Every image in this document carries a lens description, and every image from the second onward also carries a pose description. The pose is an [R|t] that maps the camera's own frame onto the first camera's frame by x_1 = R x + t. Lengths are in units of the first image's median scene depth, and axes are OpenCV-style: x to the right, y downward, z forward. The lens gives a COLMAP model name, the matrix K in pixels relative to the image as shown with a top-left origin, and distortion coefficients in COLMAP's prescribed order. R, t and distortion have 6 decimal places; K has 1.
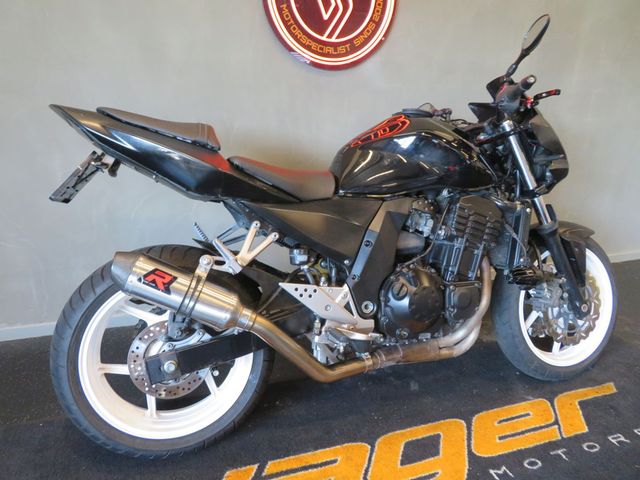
lens RADIAL K [[455.3, 0, 321.6], [0, 455.3, 242.8], [0, 0, 1]] dist [-0.000924, -0.002183]
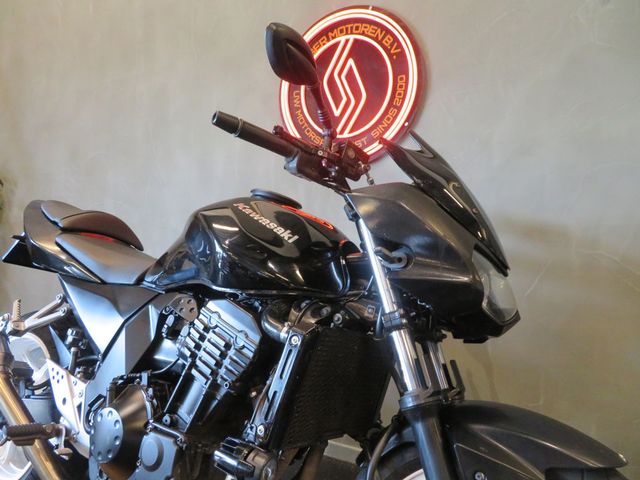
lens RADIAL K [[460.8, 0, 320.0], [0, 460.8, 240.0], [0, 0, 1]] dist [-0.010449, -0.006016]
pose [[0.641331, -0.003682, -0.767256, 0.970788], [-0.240678, 0.948551, -0.205729, -0.085310], [0.728539, 0.316602, 0.607449, 0.702629]]
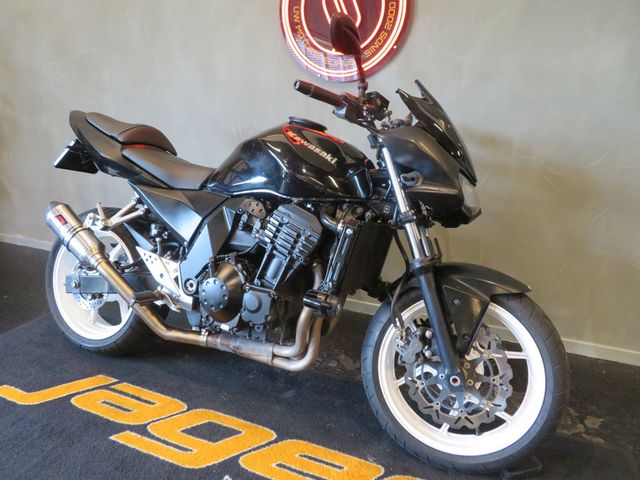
lens RADIAL K [[455.3, 0, 321.6], [0, 455.3, 242.8], [0, 0, 1]] dist [-0.000924, -0.002183]
pose [[0.740248, 0.187194, -0.645748, 1.067114], [-0.209676, 0.976833, 0.042811, -0.082759], [0.638802, 0.103707, 0.762349, 0.323519]]
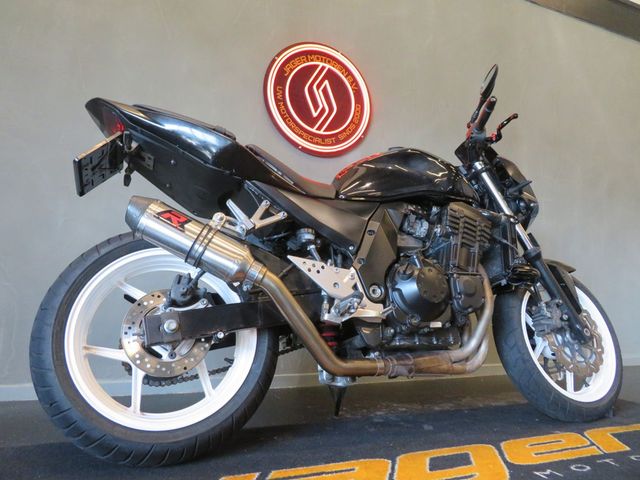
lens RADIAL K [[455.3, 0, 321.6], [0, 455.3, 242.8], [0, 0, 1]] dist [-0.000924, -0.002183]
pose [[0.997518, -0.003302, 0.070328, -0.083520], [0.033133, 0.903393, -0.427532, 0.463132], [-0.062122, 0.428801, 0.901260, 0.076233]]
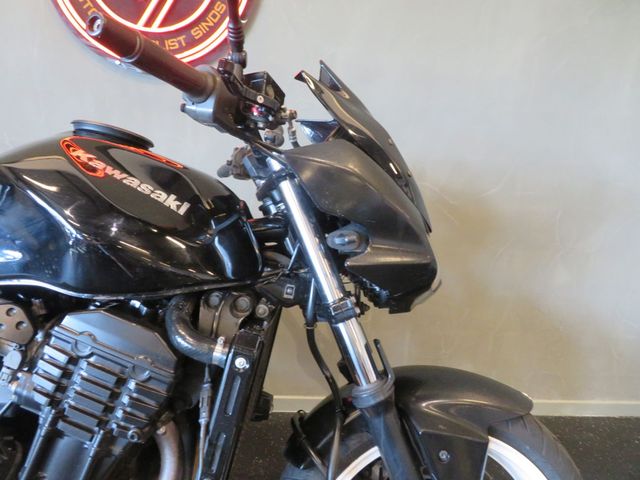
lens RADIAL K [[460.8, 0, 320.0], [0, 460.8, 240.0], [0, 0, 1]] dist [-0.010449, -0.006016]
pose [[0.953478, 0.086258, -0.288858, 0.681842], [-0.113161, 0.990531, -0.077740, -0.168756], [0.279417, 0.106811, 0.954210, 0.666599]]
